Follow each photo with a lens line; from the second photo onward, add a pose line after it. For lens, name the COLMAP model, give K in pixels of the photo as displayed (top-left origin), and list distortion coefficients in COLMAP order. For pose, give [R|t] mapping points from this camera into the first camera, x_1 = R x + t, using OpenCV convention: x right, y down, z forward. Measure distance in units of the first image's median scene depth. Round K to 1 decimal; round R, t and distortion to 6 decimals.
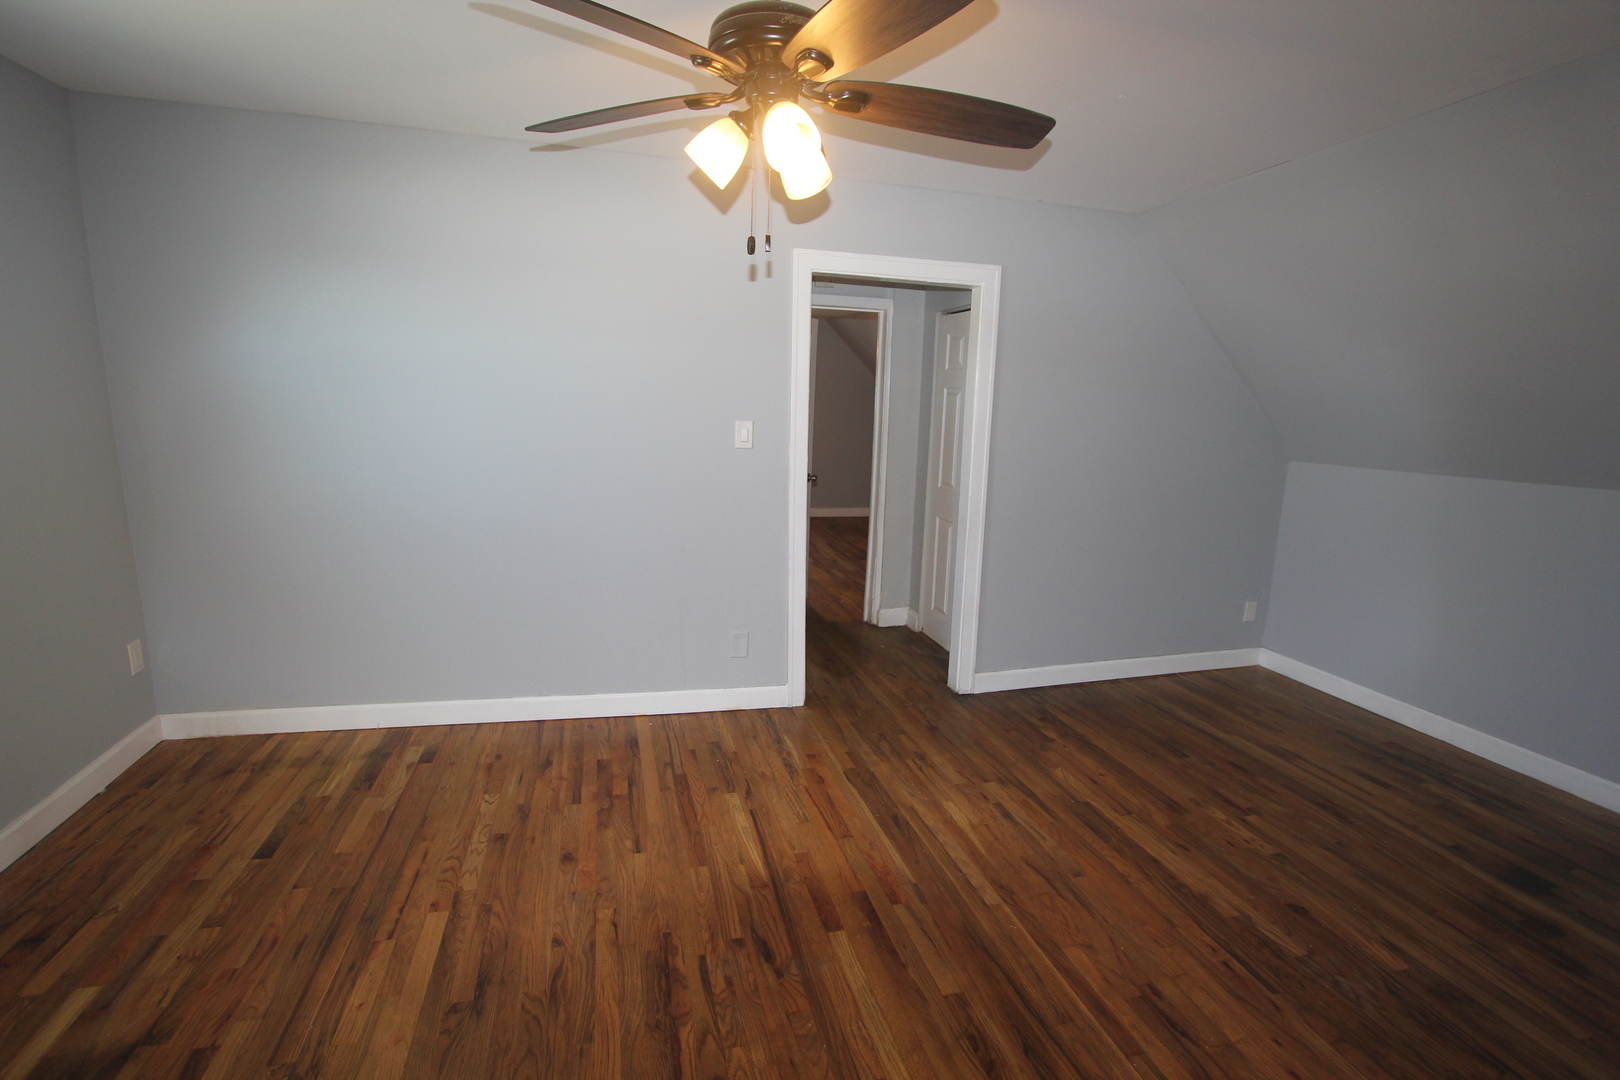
lens RADIAL K [[740.6, 0, 798.7], [0, 740.6, 544.4], [0, 0, 1]] dist [-0.023023, 0.004236]
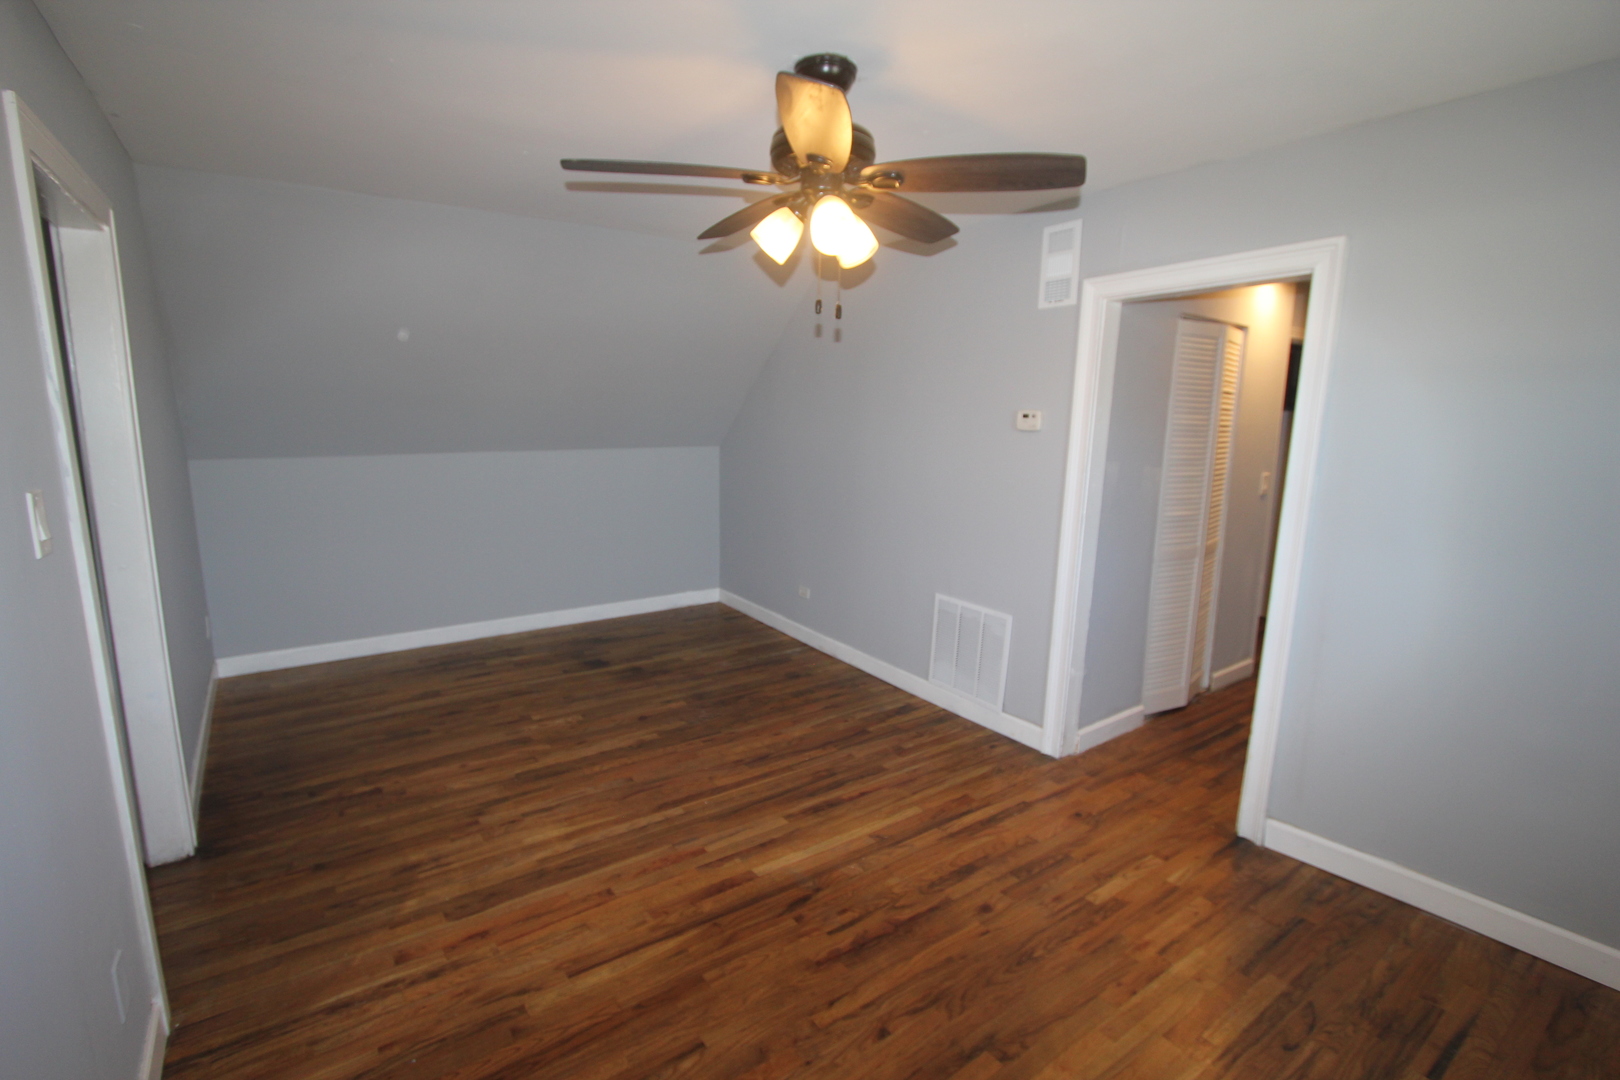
lens RADIAL K [[740.6, 0, 808.8], [0, 740.6, 541.9], [0, 0, 1]] dist [-0.023023, 0.004236]
pose [[-0.361329, -0.200608, 0.910603, -0.758012], [0.147402, 0.952014, 0.268220, -0.230638], [-0.920714, 0.231141, -0.314420, 0.923824]]
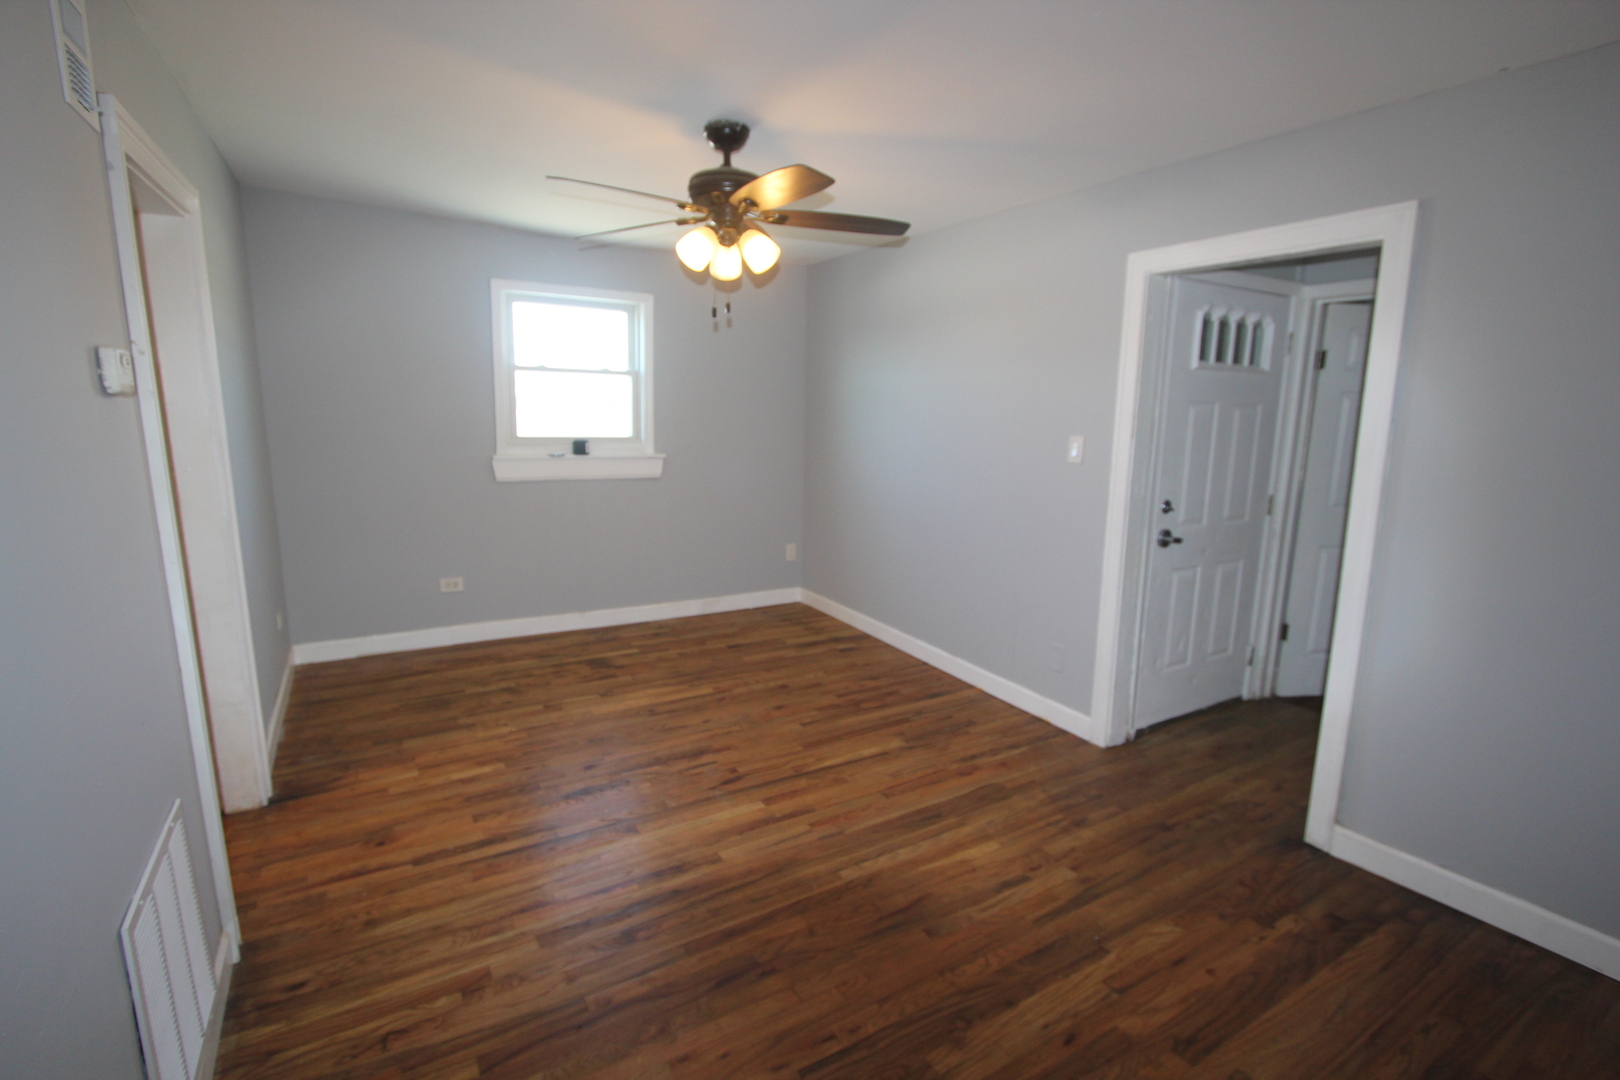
lens RADIAL K [[740.6, 0, 807.4], [0, 740.6, 550.3], [0, 0, 1]] dist [-0.023023, 0.004236]
pose [[0.282383, 0.151137, -0.947321, 1.001252], [-0.193873, 0.976125, 0.097942, -0.052883], [0.939507, 0.156003, 0.304943, 0.470554]]
